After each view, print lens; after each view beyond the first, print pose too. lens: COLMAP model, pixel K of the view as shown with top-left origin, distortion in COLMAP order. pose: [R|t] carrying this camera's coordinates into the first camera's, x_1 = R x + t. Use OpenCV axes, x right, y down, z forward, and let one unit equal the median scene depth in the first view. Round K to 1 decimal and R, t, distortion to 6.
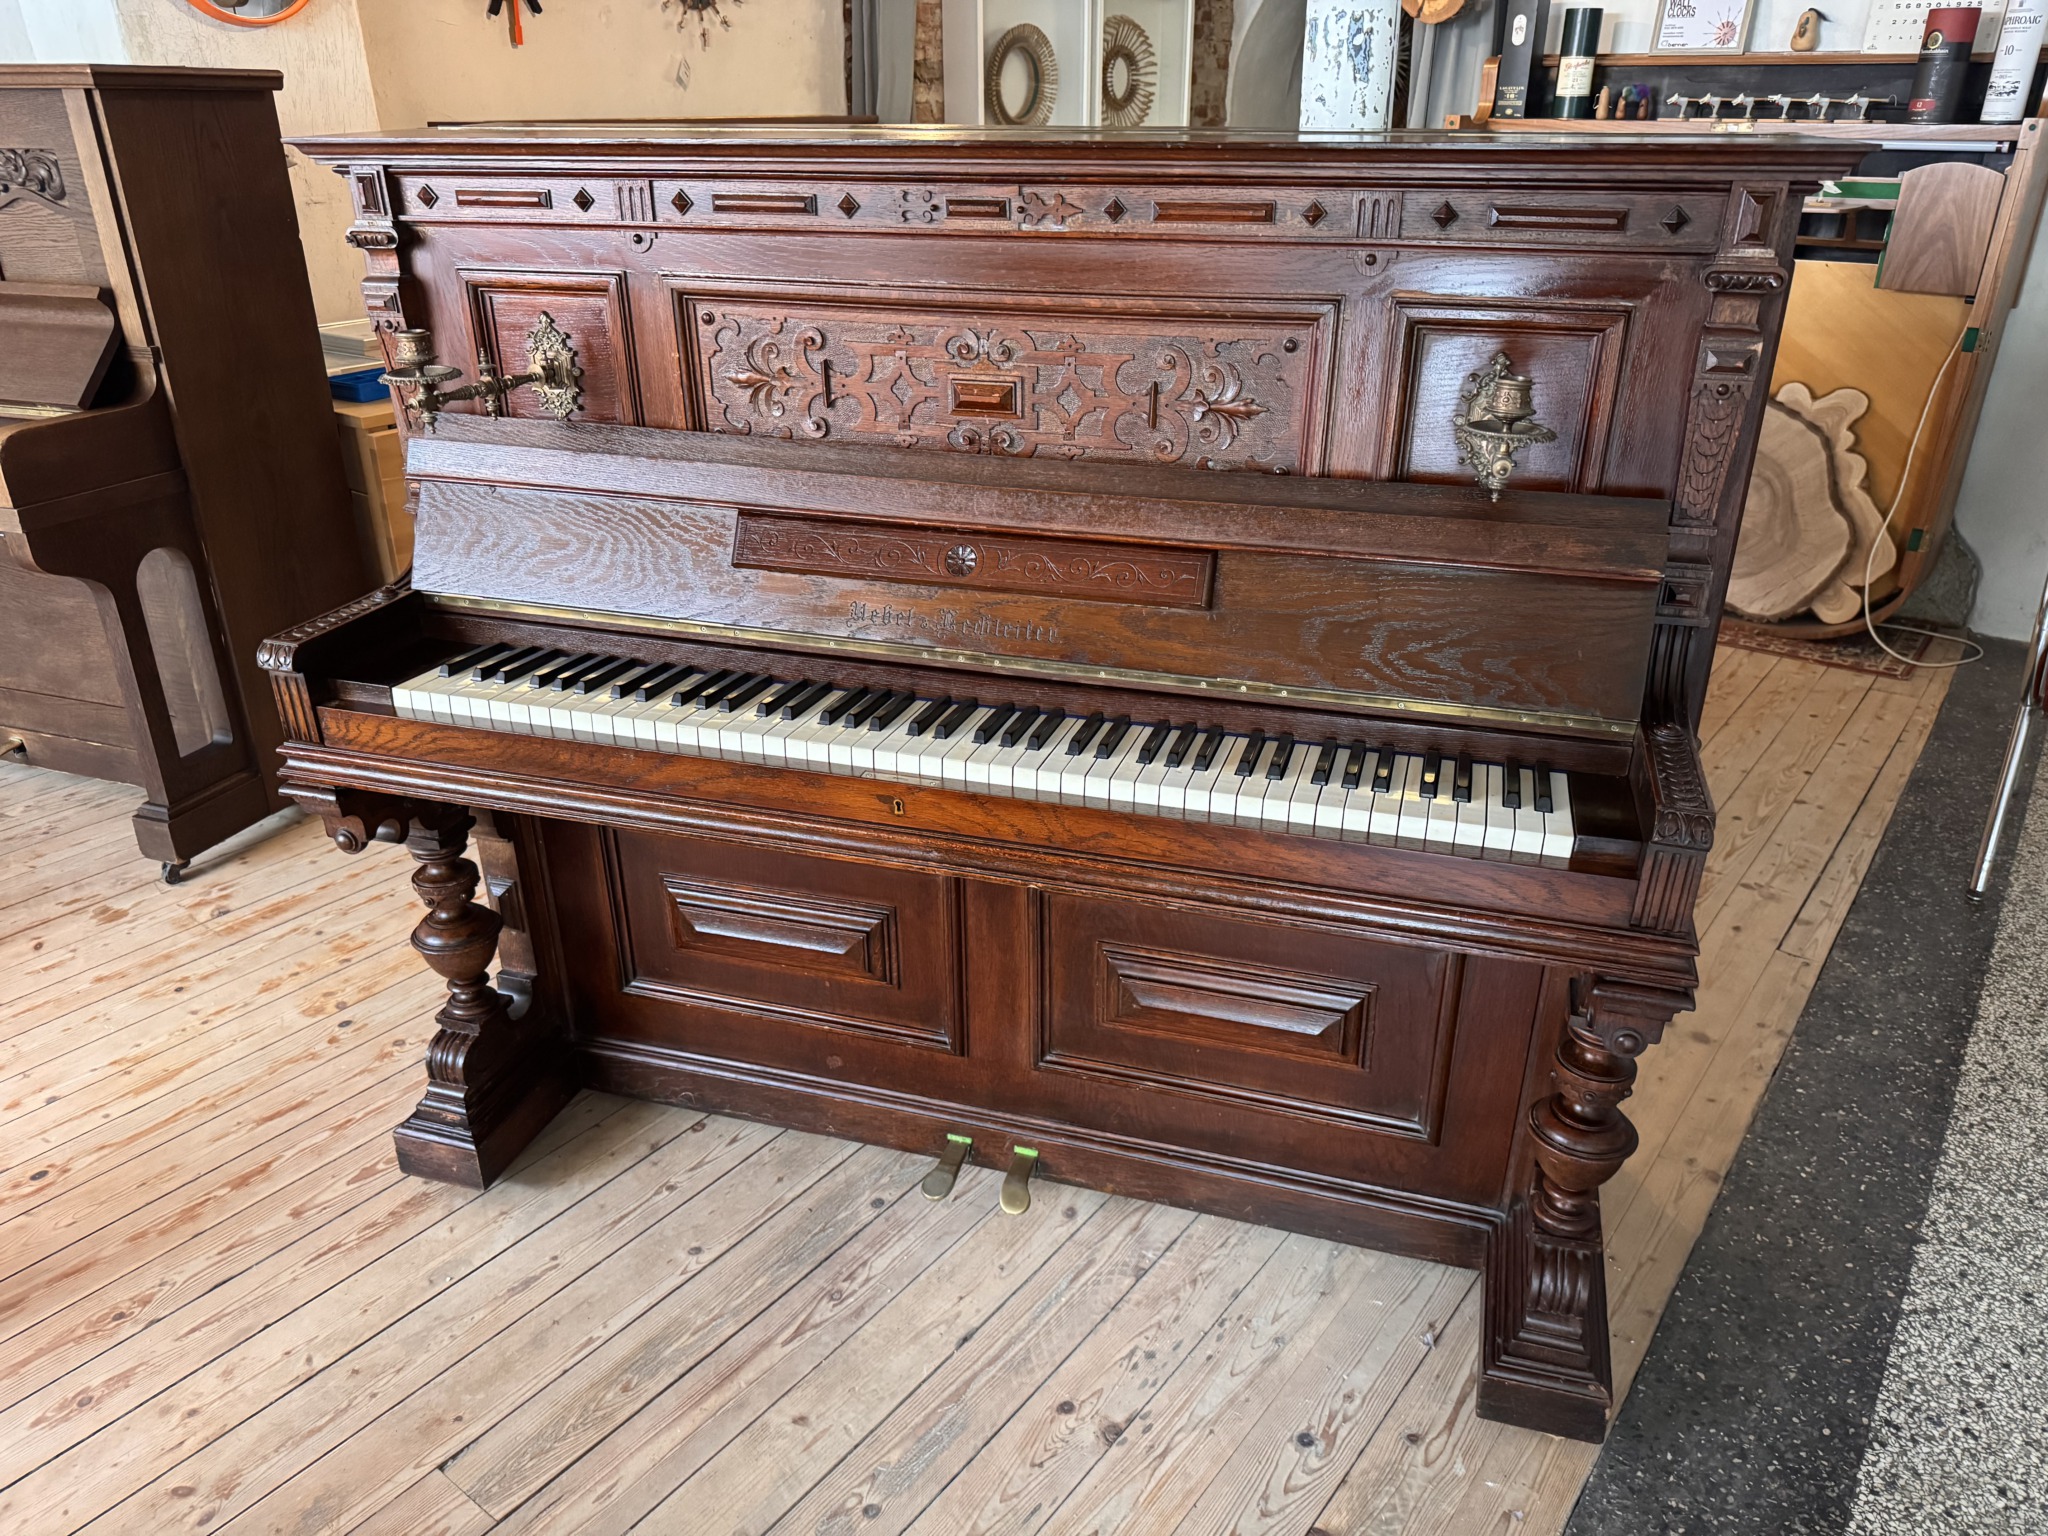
lens RADIAL K [[1464.5, 0, 1030.2], [0, 1464.5, 774.3], [0, 0, 1]] dist [0.002495, -0.008371]
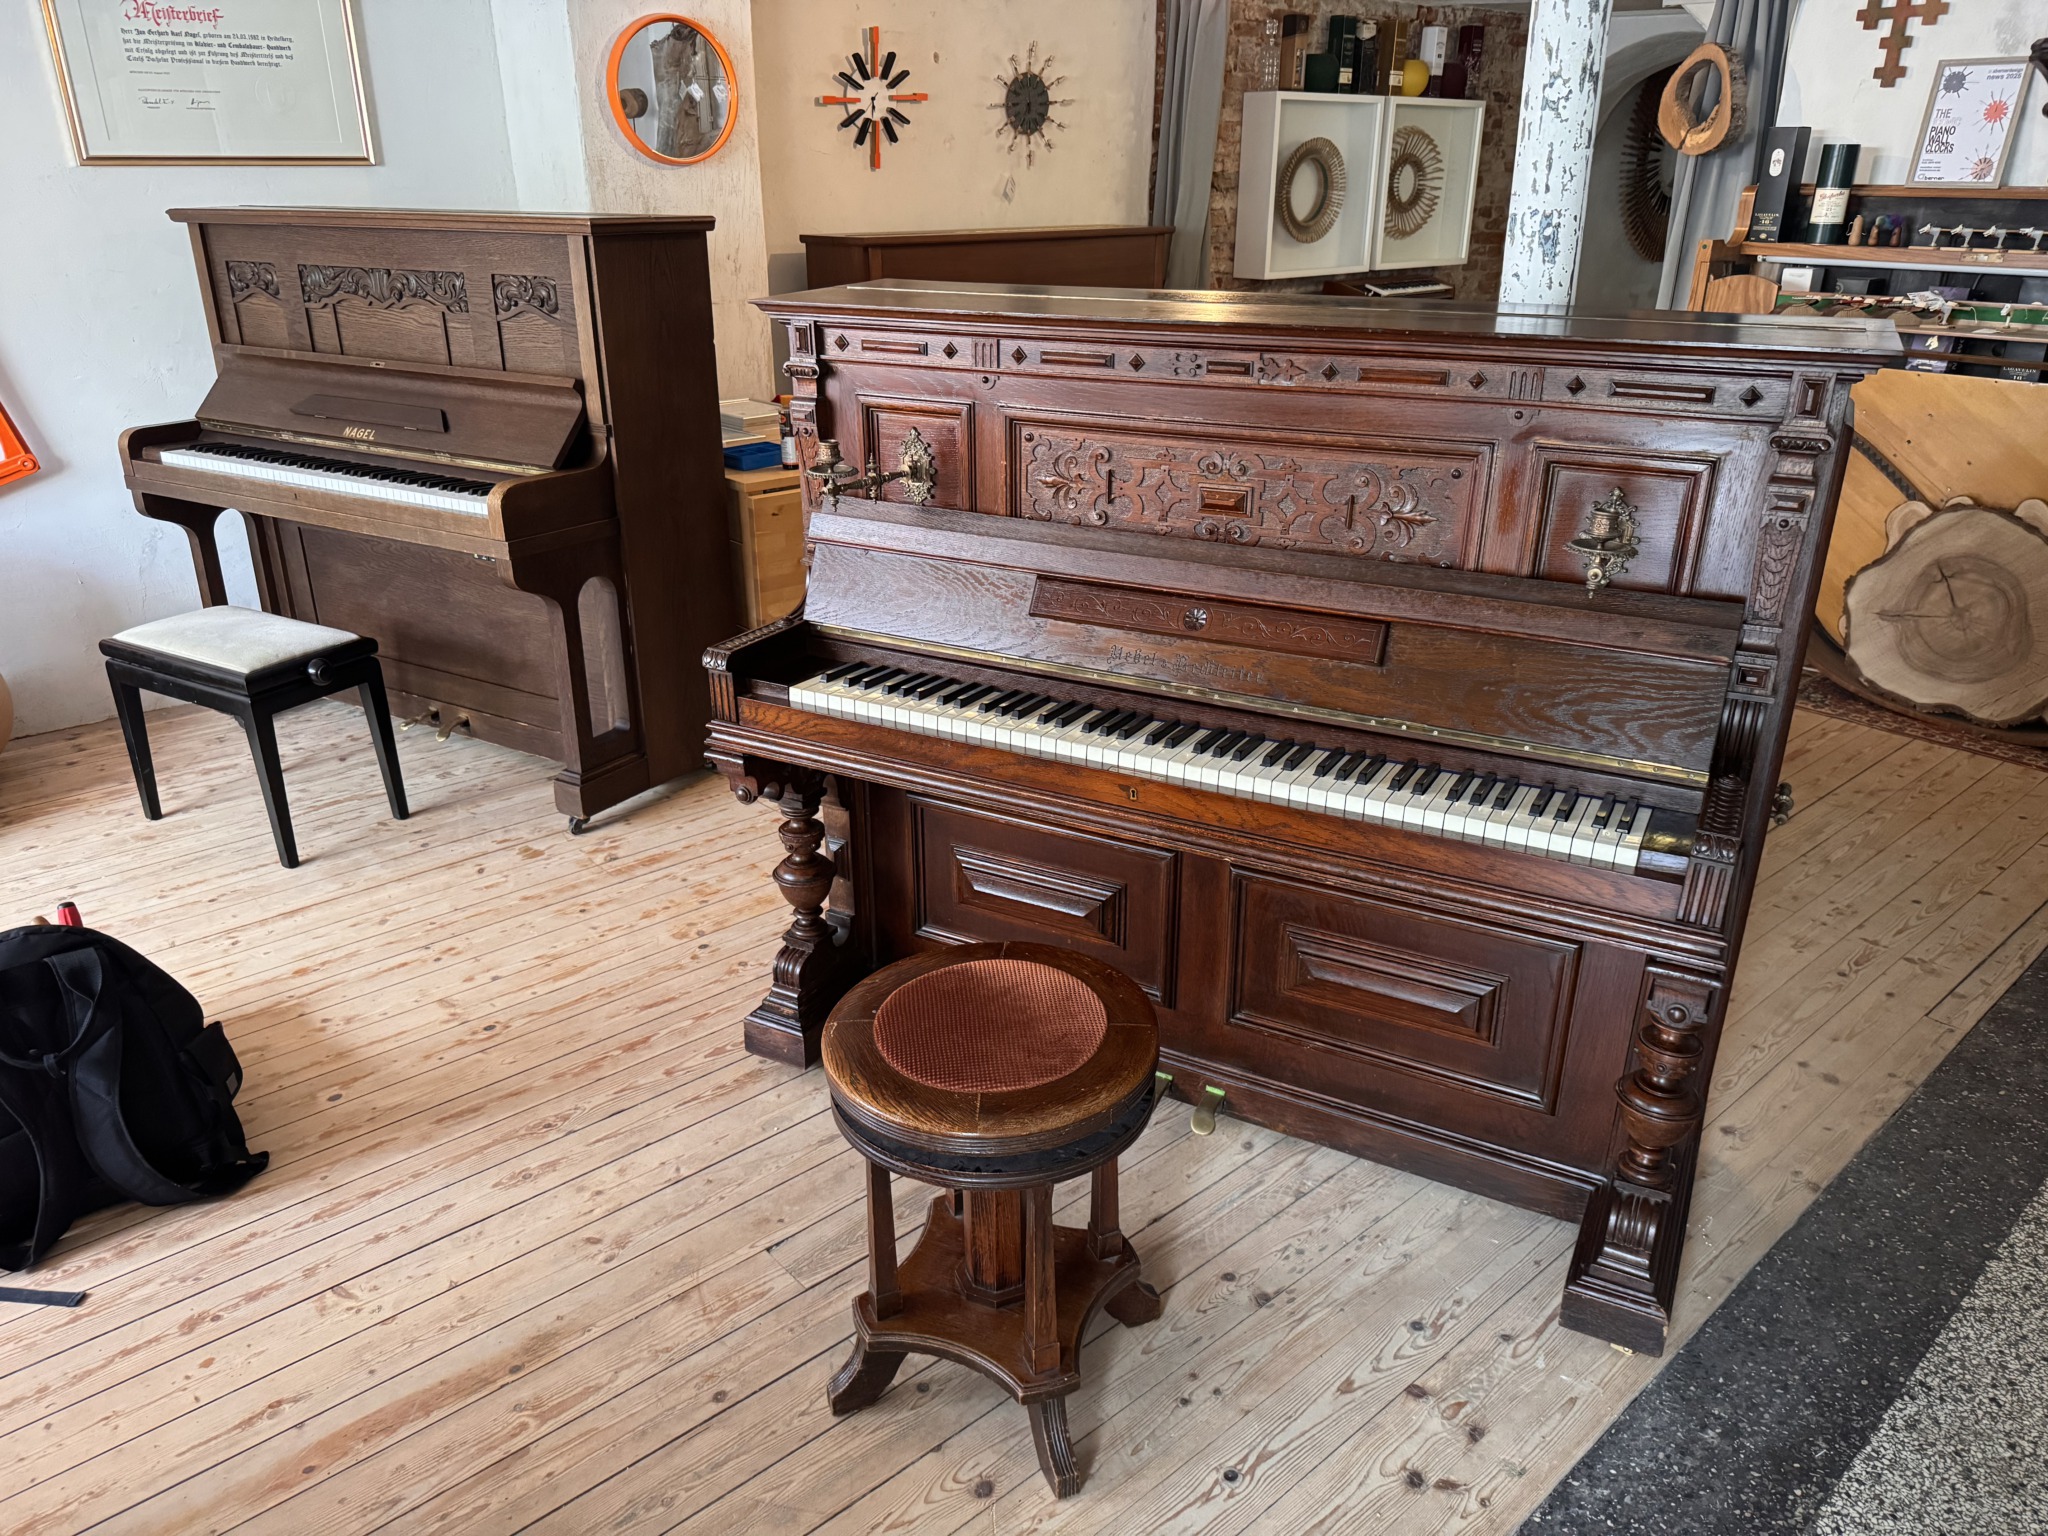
lens RADIAL K [[1455.9, 0, 1017.0], [0, 1455.9, 770.9], [0, 0, 1]] dist [0.009749, -0.012260]
pose [[0.980190, 0.077218, -0.182389, 0.040474], [-0.084810, 0.995810, -0.034187, 0.047482], [0.178985, 0.048978, 0.982632, -0.308293]]
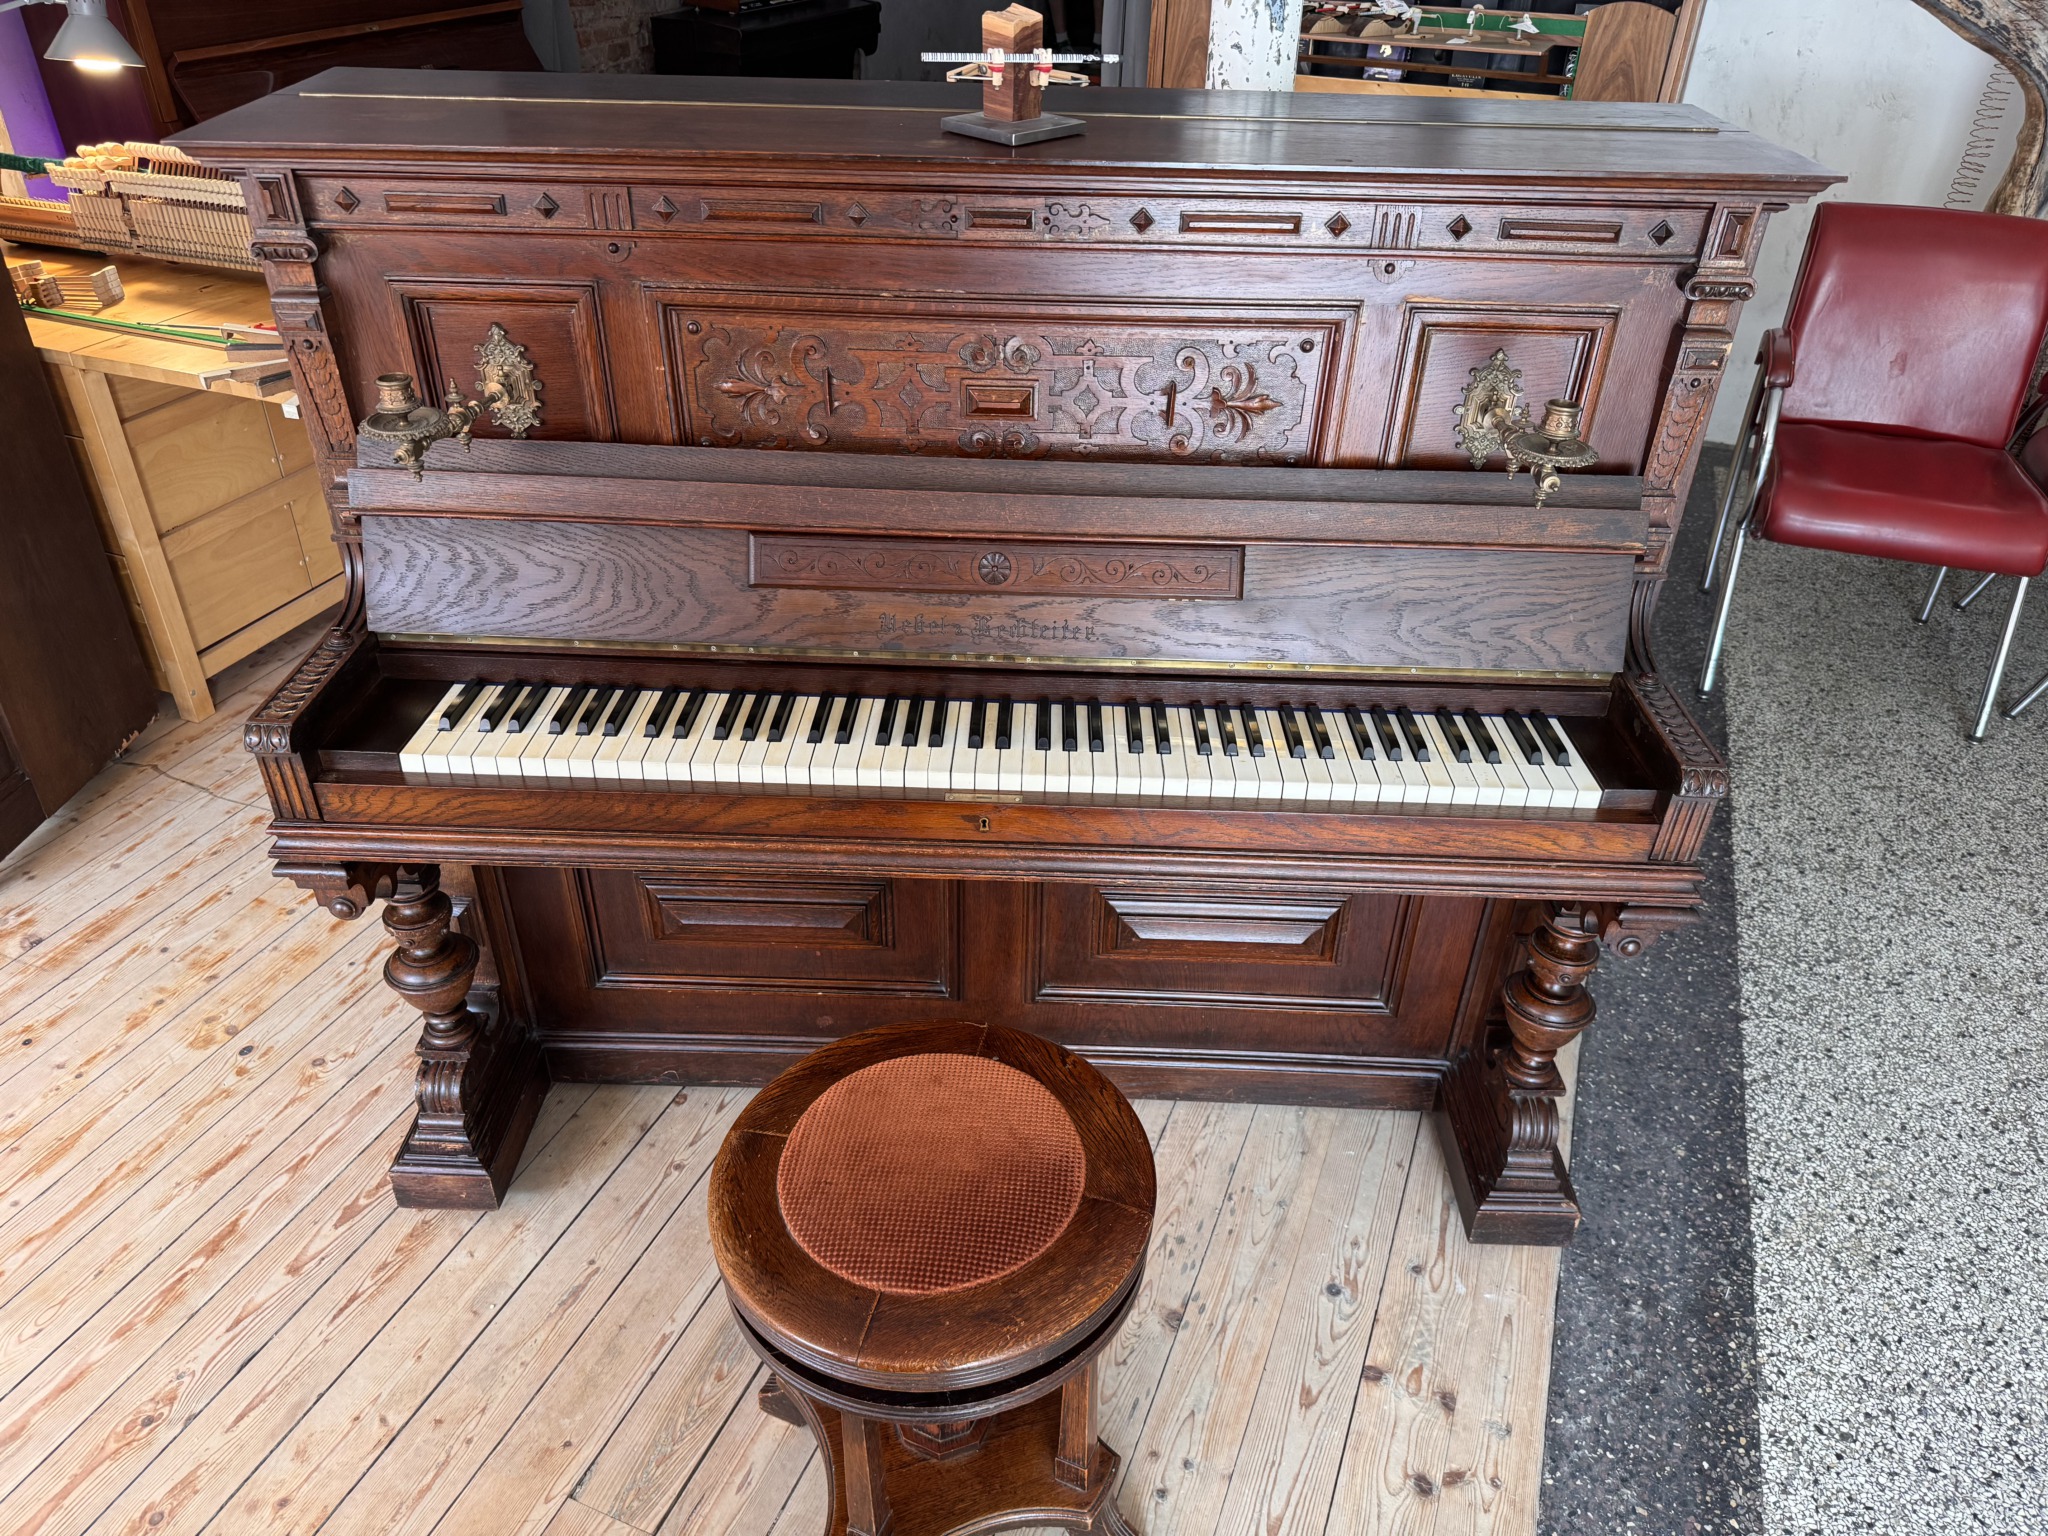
lens RADIAL K [[1464.5, 0, 1019.6], [0, 1464.5, 763.6], [0, 0, 1]] dist [0.004347, -0.007860]
pose [[0.964344, -0.128176, 0.231543, -0.255121], [0.093363, 0.983407, 0.155544, -0.151876], [-0.247638, -0.128380, 0.960309, 0.001800]]
